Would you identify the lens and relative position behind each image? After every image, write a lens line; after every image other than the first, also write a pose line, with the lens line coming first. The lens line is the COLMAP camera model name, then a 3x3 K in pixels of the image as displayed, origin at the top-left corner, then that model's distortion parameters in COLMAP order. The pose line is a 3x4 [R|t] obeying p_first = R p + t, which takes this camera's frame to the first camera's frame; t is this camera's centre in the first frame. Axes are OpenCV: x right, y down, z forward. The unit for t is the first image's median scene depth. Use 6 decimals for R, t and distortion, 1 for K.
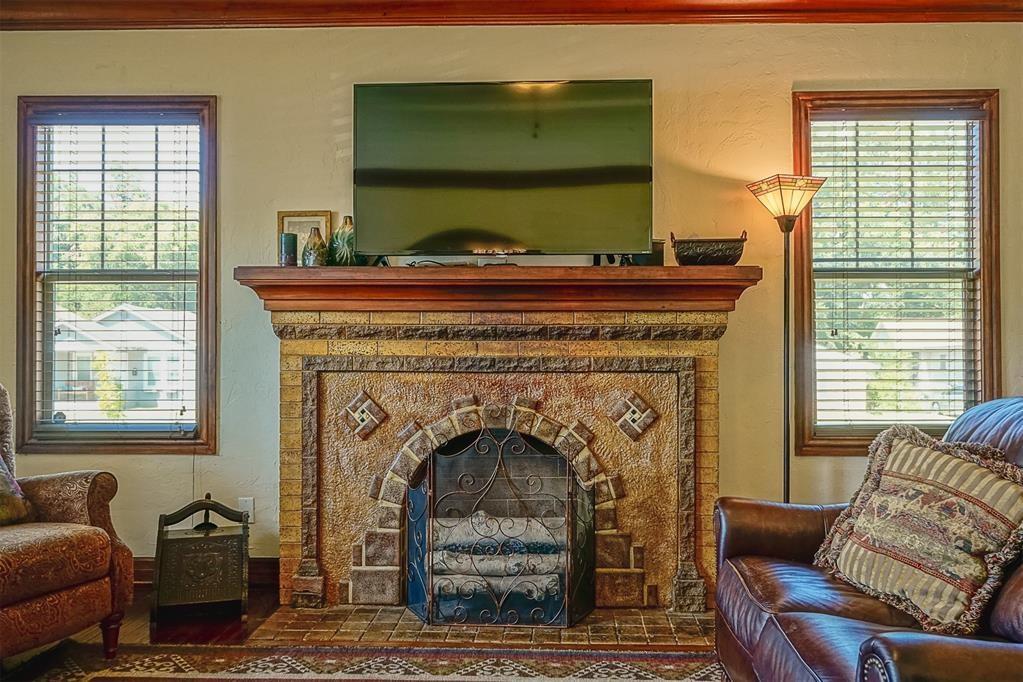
lens RADIAL K [[875.9, 0, 535.5], [0, 875.9, 354.8], [0, 0, 1]] dist [-0.009262, 0.006062]
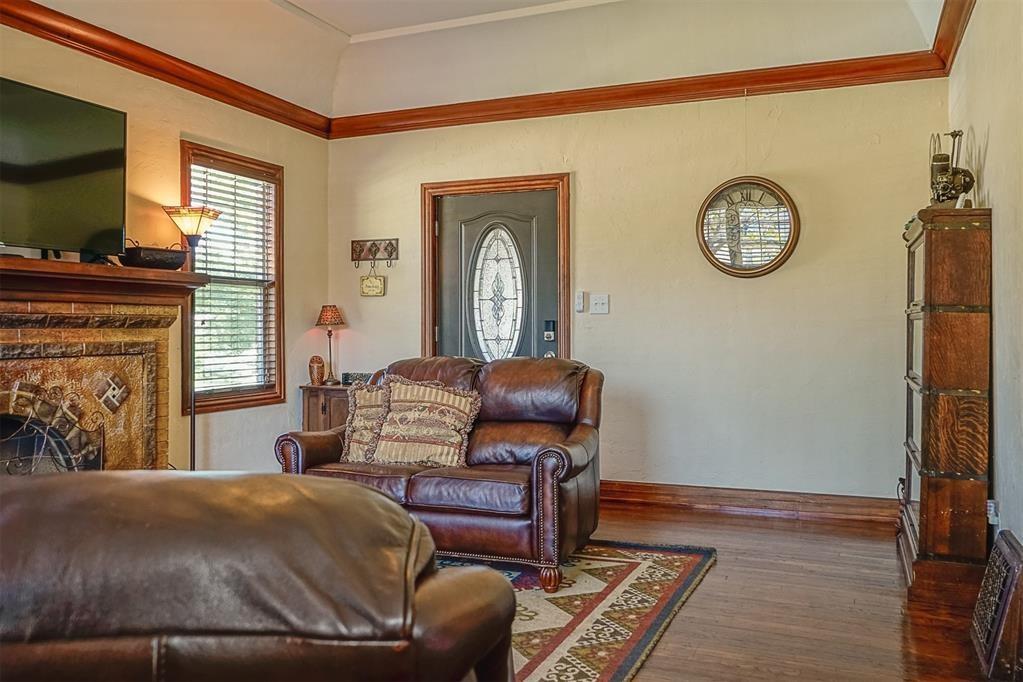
lens RADIAL K [[835.0, 0, 570.4], [0, 835.0, 306.4], [0, 0, 1]] dist [-0.011447, 0.004272]
pose [[0.314398, 0.024949, 0.948963, -0.756958], [0.011545, 0.999480, -0.030102, -0.005020], [-0.949221, 0.020420, 0.313946, 0.059621]]
